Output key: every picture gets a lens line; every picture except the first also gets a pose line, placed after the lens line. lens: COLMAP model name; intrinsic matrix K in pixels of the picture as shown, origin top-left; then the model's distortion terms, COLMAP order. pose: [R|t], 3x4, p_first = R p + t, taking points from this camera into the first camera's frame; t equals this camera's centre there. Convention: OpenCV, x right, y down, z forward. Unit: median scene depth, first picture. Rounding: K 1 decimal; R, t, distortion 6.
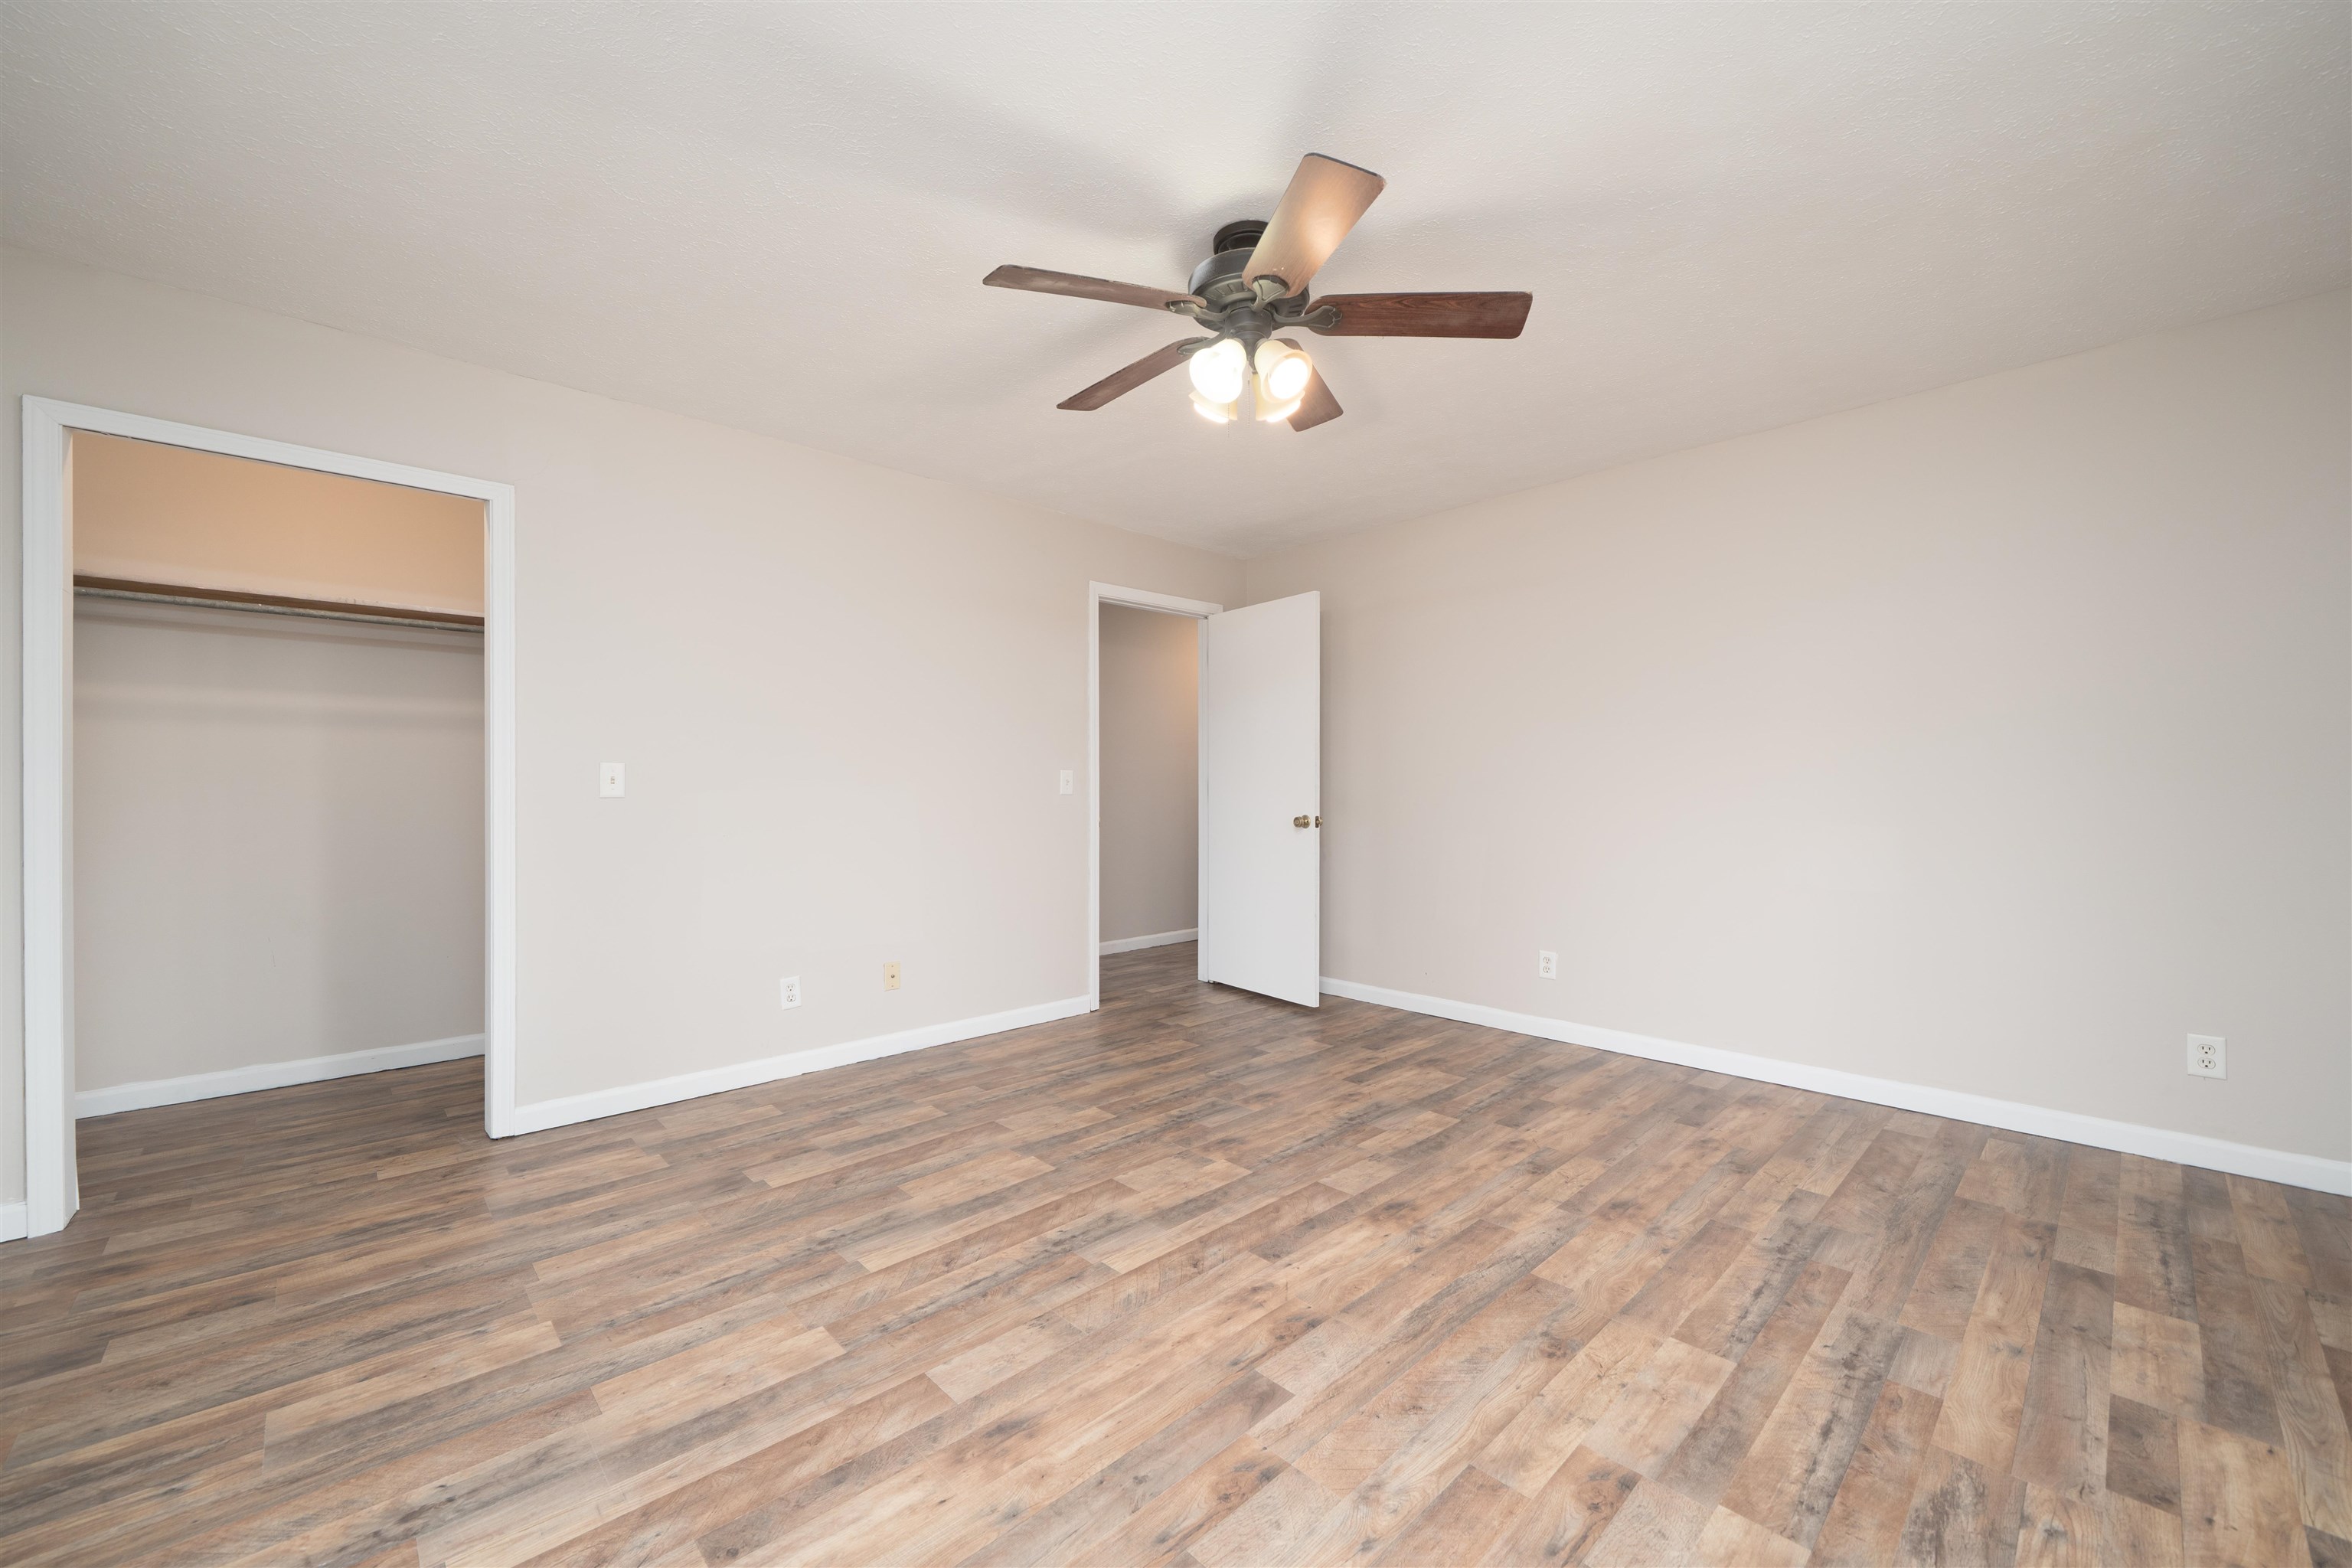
lens RADIAL K [[890.2, 0, 1179.5], [0, 890.2, 846.6], [0, 0, 1]] dist [-0.002537, -0.000367]
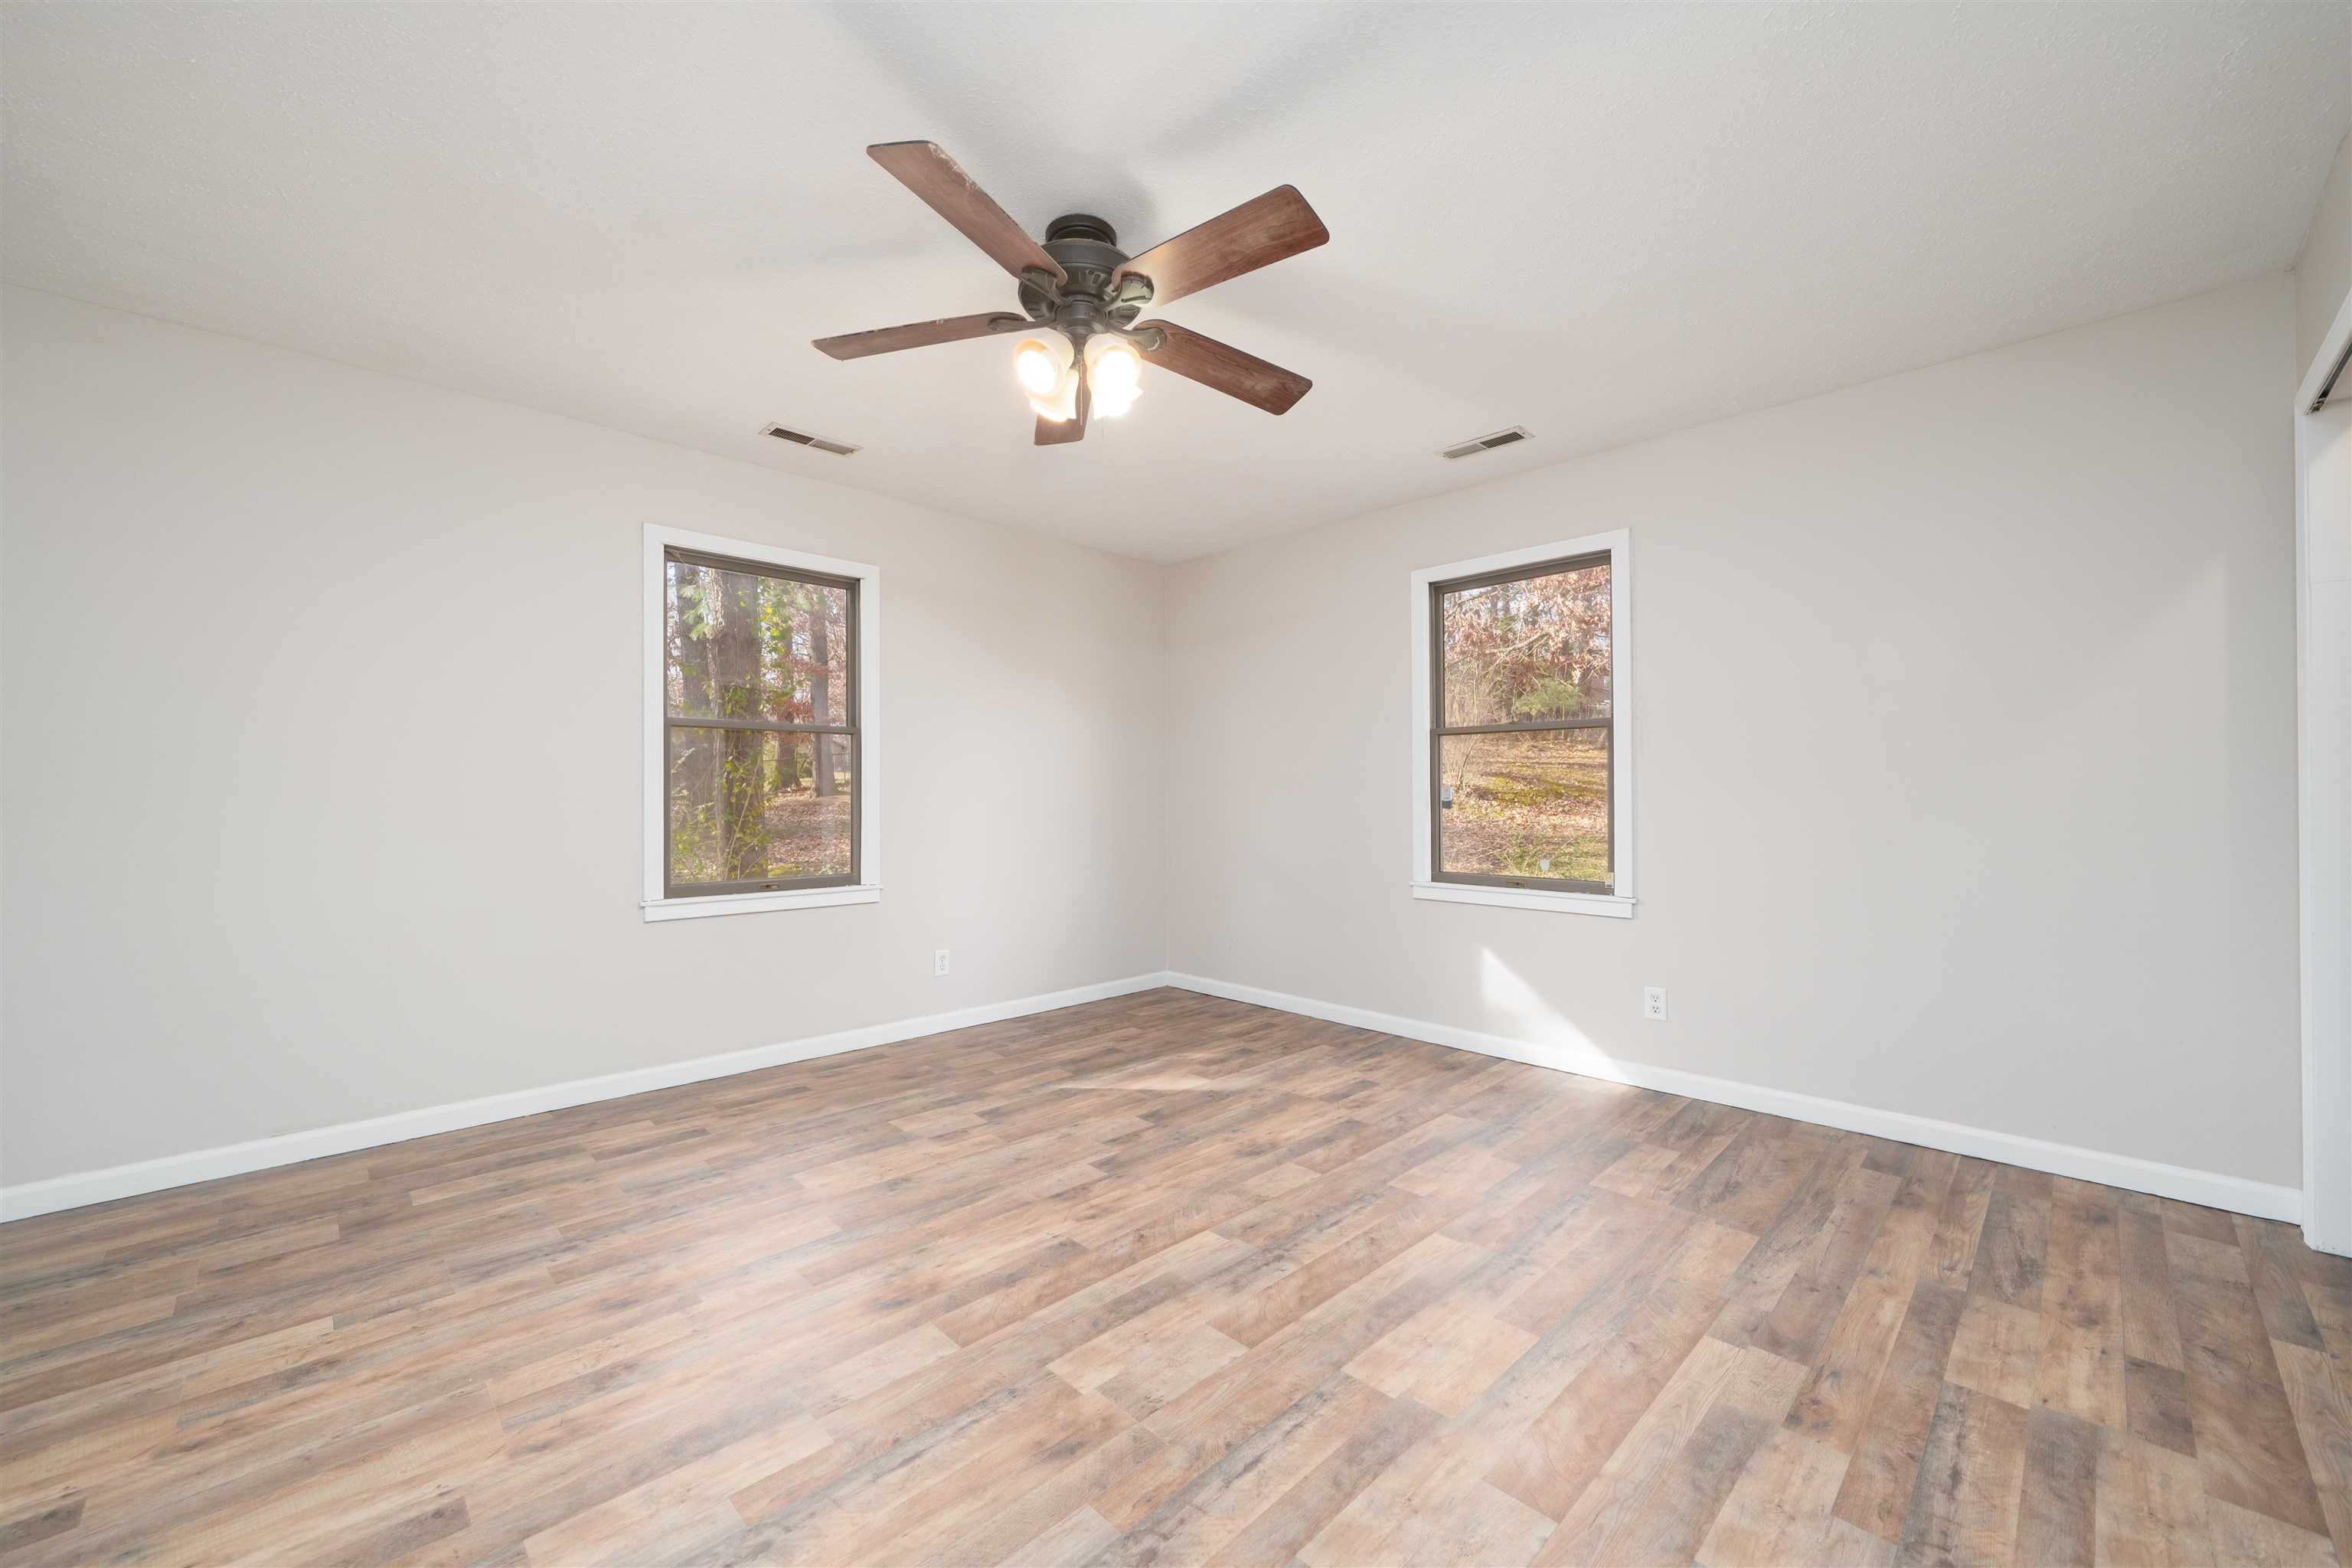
lens RADIAL K [[933.1, 0, 1232.7], [0, 933.1, 791.3], [0, 0, 1]] dist [-0.001877, -0.000262]
pose [[-0.997195, 0.002822, -0.074797, -0.008538], [-0.001926, 0.997990, 0.063336, -0.132295], [0.074825, 0.063303, -0.995185, 1.927443]]
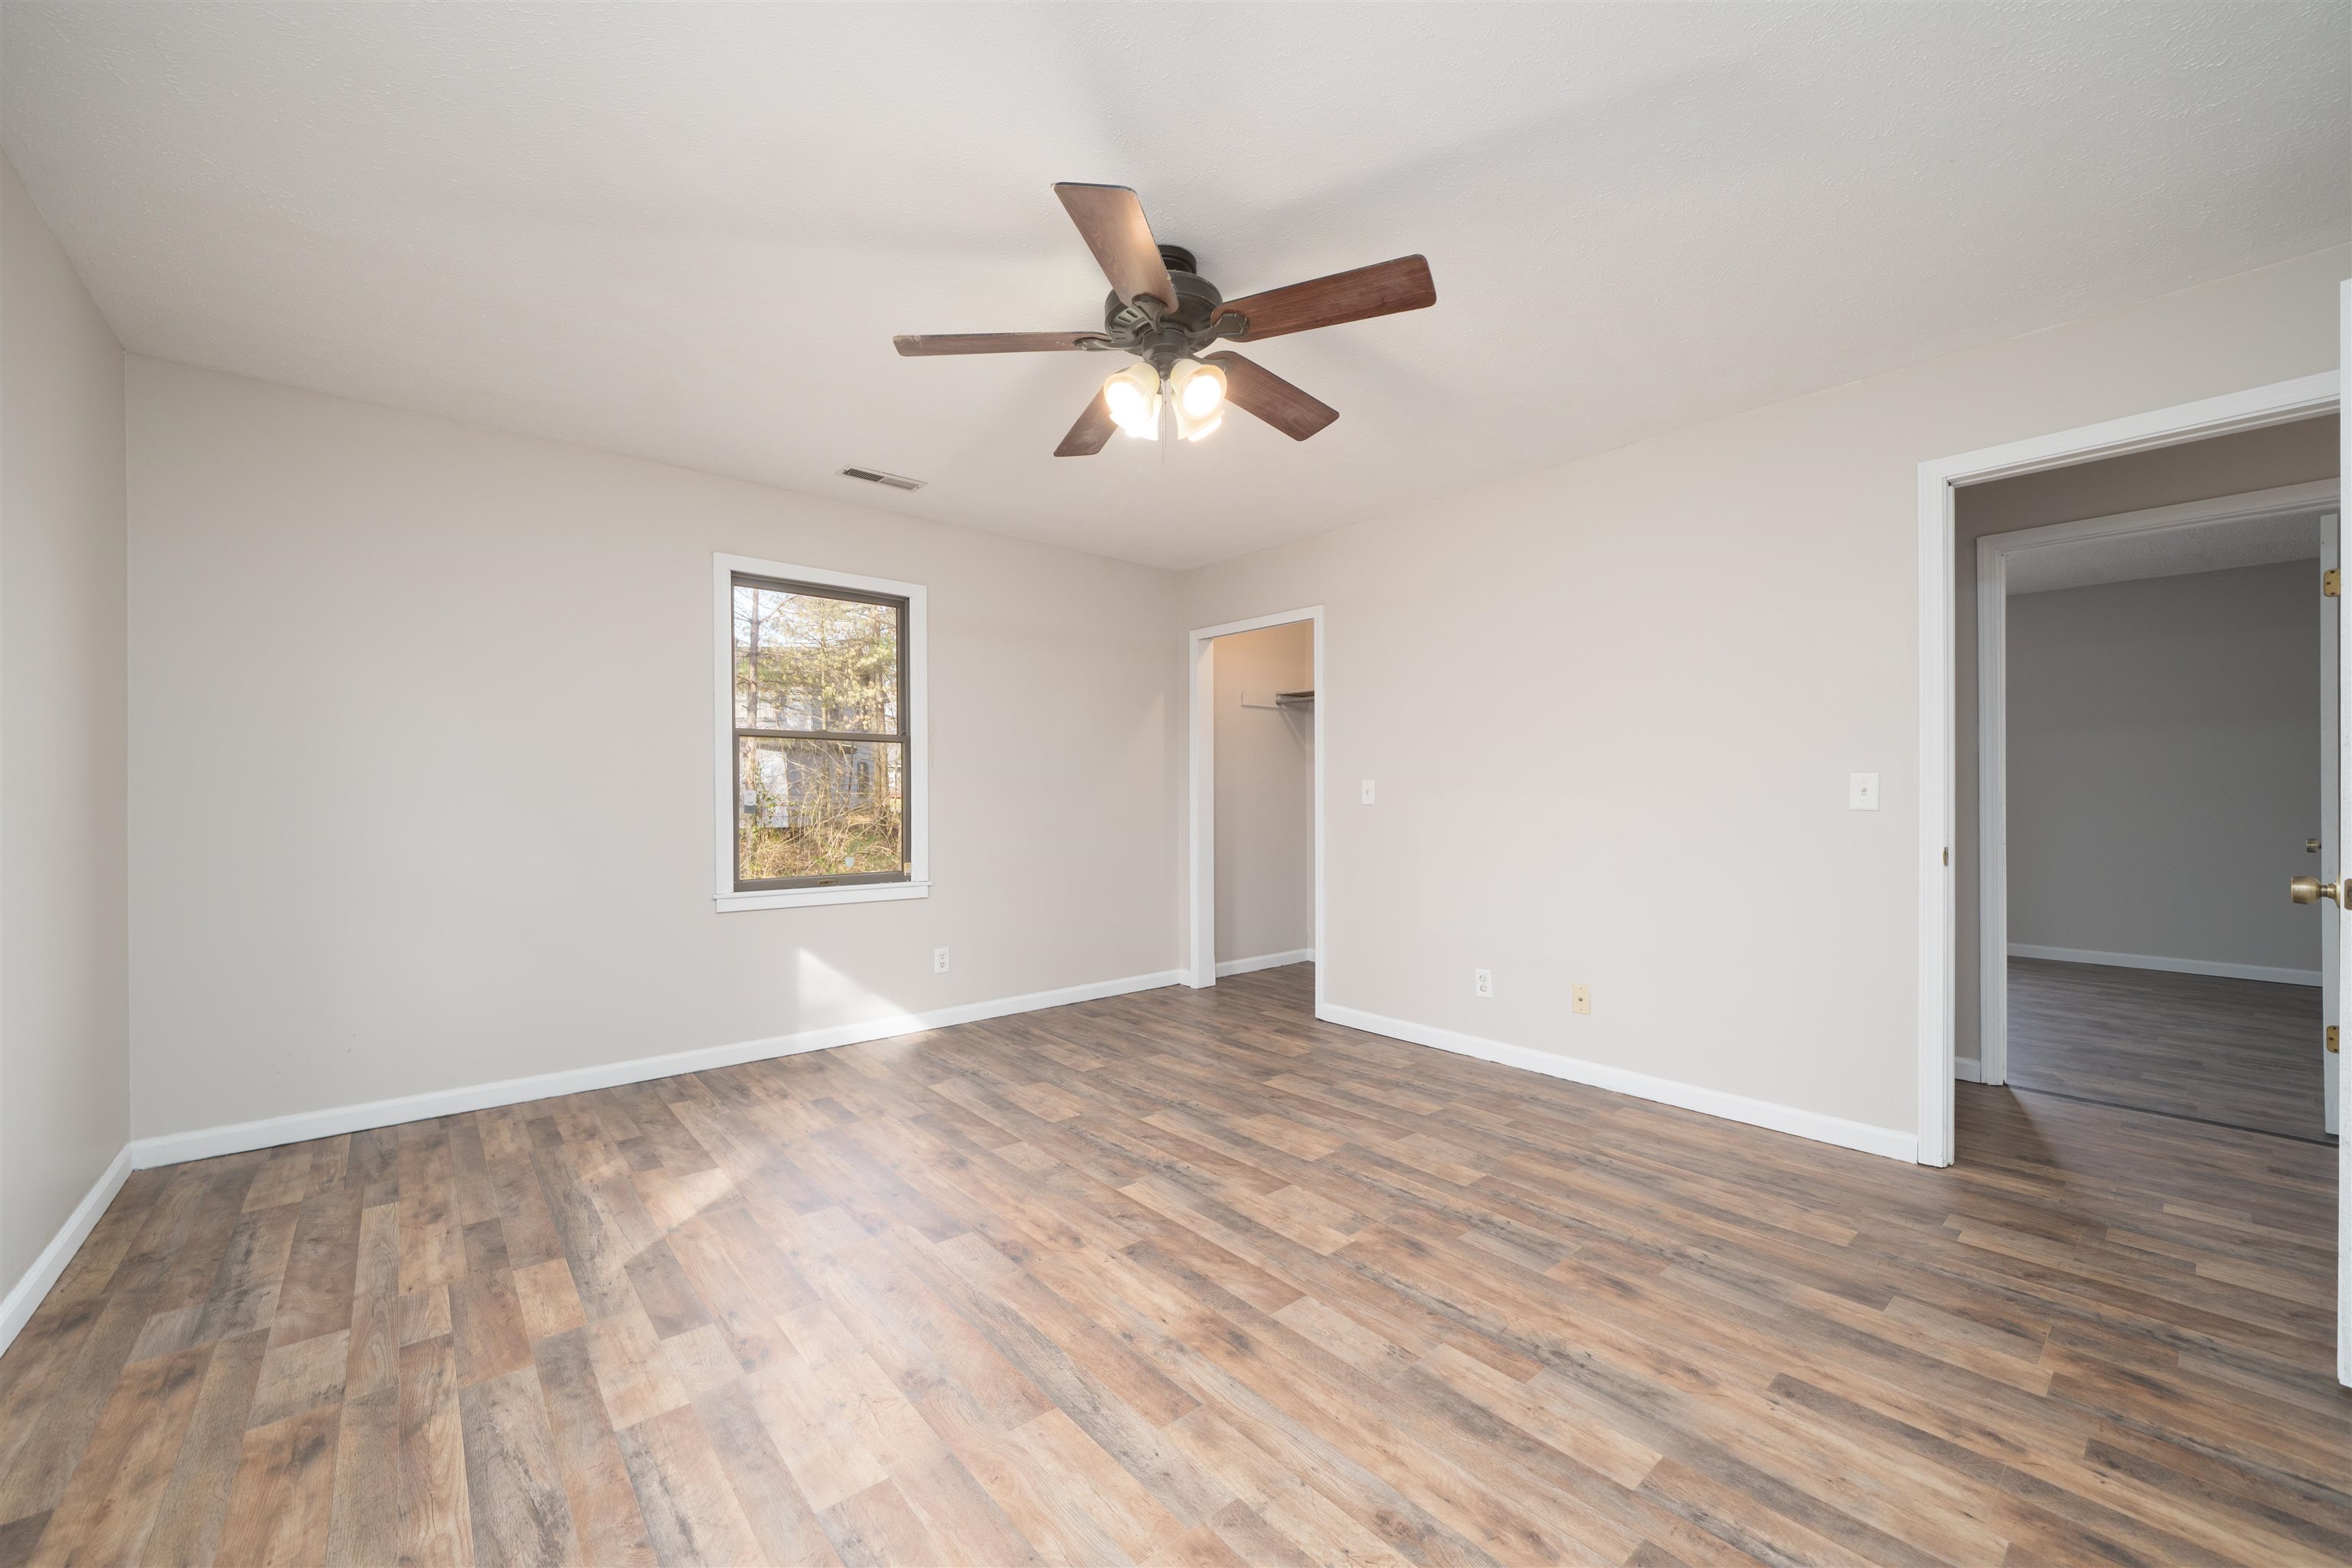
lens RADIAL K [[871.5, 0, 1166.0], [0, 871.5, 790.3], [0, 0, 1]] dist [-0.002539, -0.000257]
pose [[-0.025757, -0.006300, -0.999648, 1.050026], [-0.067487, 0.997710, -0.004549, -0.072445], [0.997388, 0.067346, -0.026123, 0.958716]]
